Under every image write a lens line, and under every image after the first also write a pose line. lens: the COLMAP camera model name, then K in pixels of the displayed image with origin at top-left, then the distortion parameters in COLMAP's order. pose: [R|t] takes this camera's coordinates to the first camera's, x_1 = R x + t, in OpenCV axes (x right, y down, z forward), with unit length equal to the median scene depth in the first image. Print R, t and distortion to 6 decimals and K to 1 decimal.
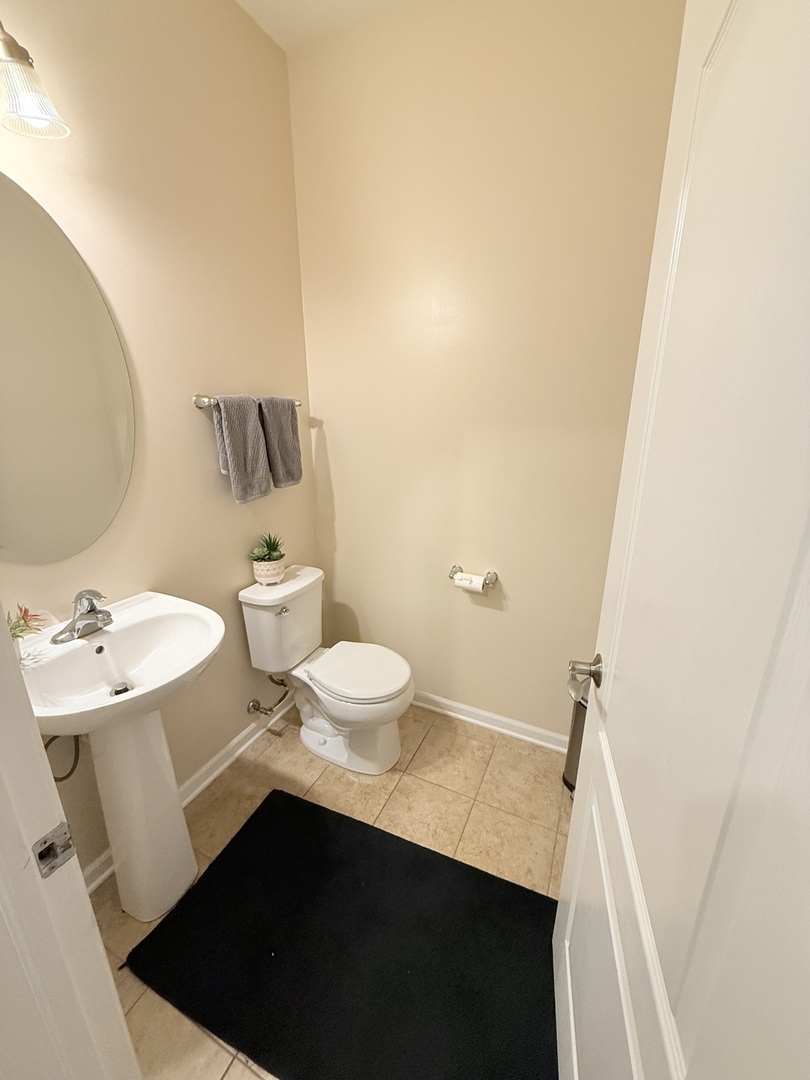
lens RADIAL K [[432.5, 0, 407.4], [0, 432.5, 538.7], [0, 0, 1]] dist [-0.001004, 0.001105]
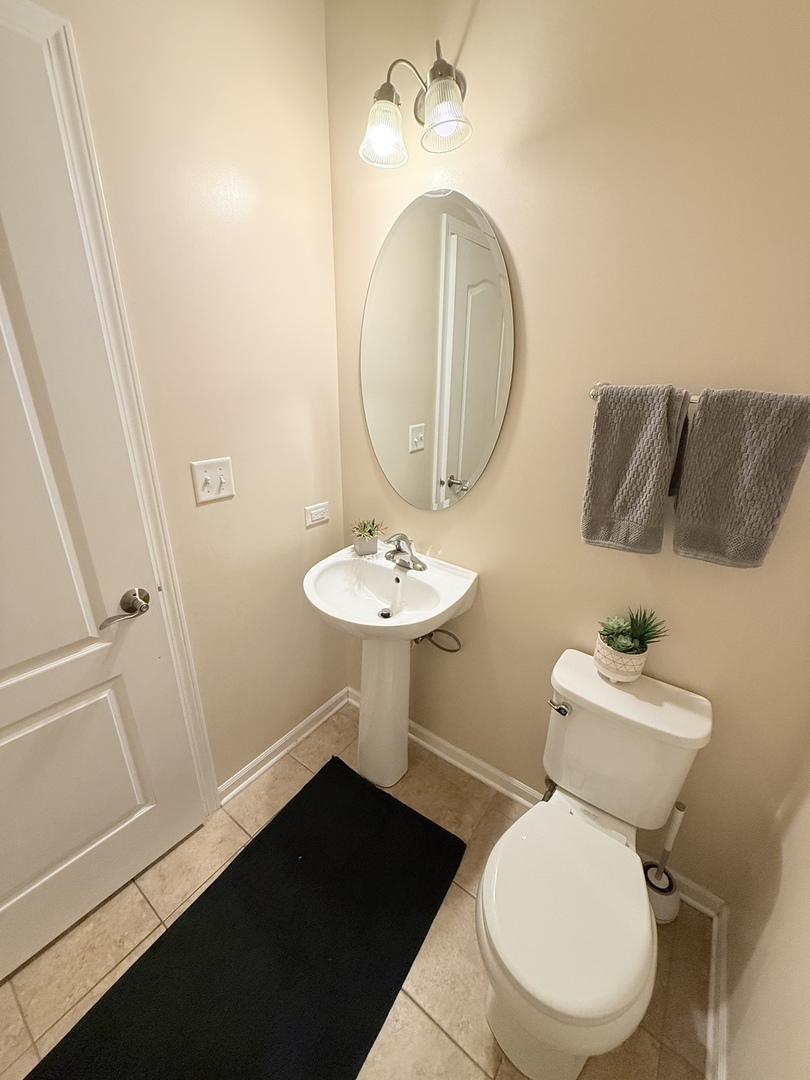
lens RADIAL K [[432.5, 0, 405.6], [0, 432.5, 540.6], [0, 0, 1]] dist [-0.001004, 0.001105]
pose [[-0.182260, 0.369593, -0.911143, 0.282932], [-0.317421, 0.854932, 0.410287, -0.261603], [0.930605, 0.363995, -0.038503, 0.718590]]
